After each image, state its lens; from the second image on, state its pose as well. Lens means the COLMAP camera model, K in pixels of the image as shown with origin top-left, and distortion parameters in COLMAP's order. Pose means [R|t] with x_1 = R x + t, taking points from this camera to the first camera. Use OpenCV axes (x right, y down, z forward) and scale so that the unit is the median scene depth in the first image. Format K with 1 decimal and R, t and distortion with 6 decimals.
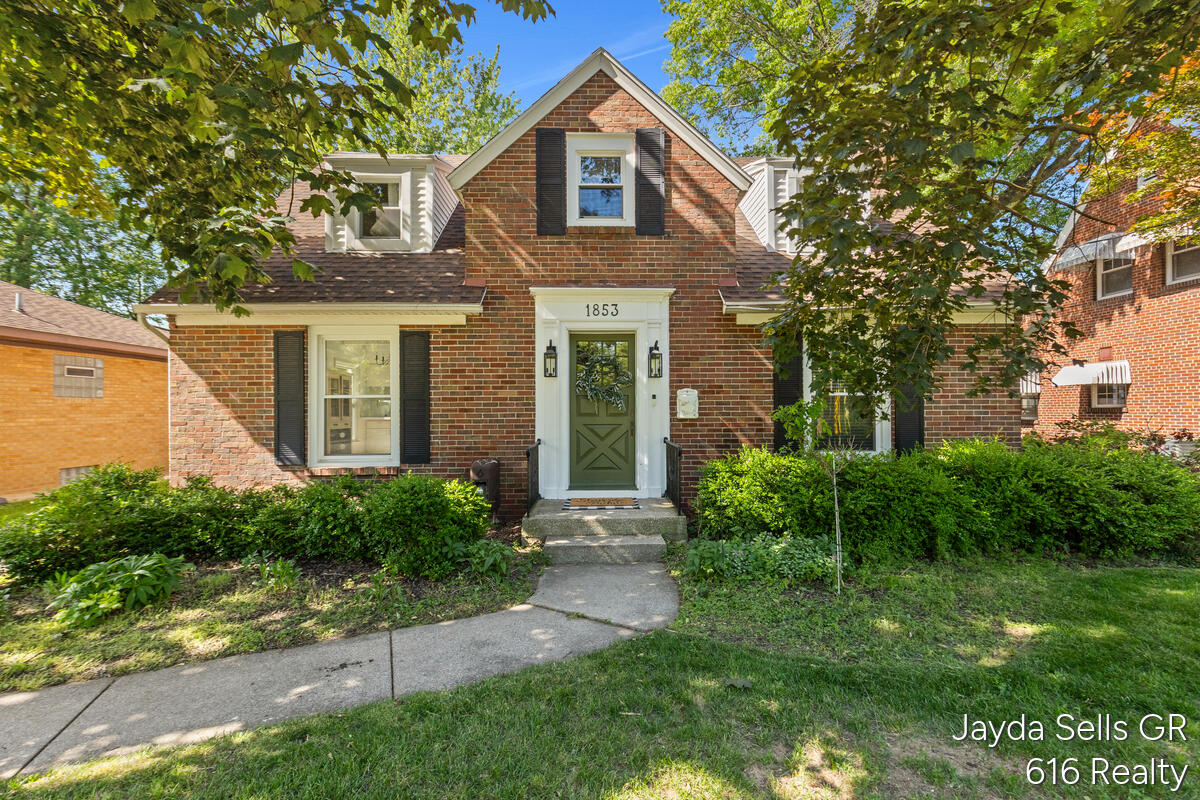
lens RADIAL K [[550.7, 0, 600.0], [0, 550.7, 401.7], [0, 0, 1]] dist [0.004668, -0.000827]
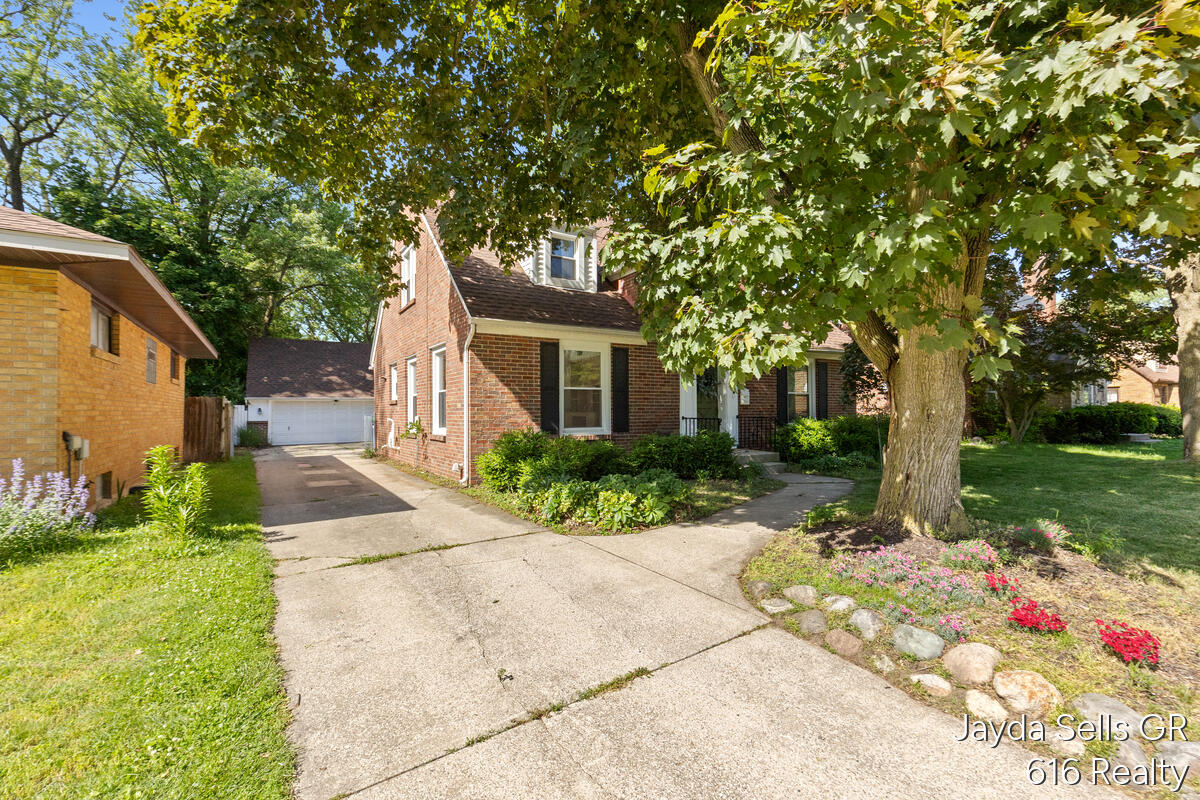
lens RADIAL K [[550.7, 0, 600.7], [0, 550.7, 400.7], [0, 0, 1]] dist [0.004668, -0.000827]
pose [[0.852254, 0.011994, 0.522991, -1.201419], [-0.007409, 0.999914, -0.010858, 0.040645], [-0.523076, 0.005379, 0.852269, -0.305653]]
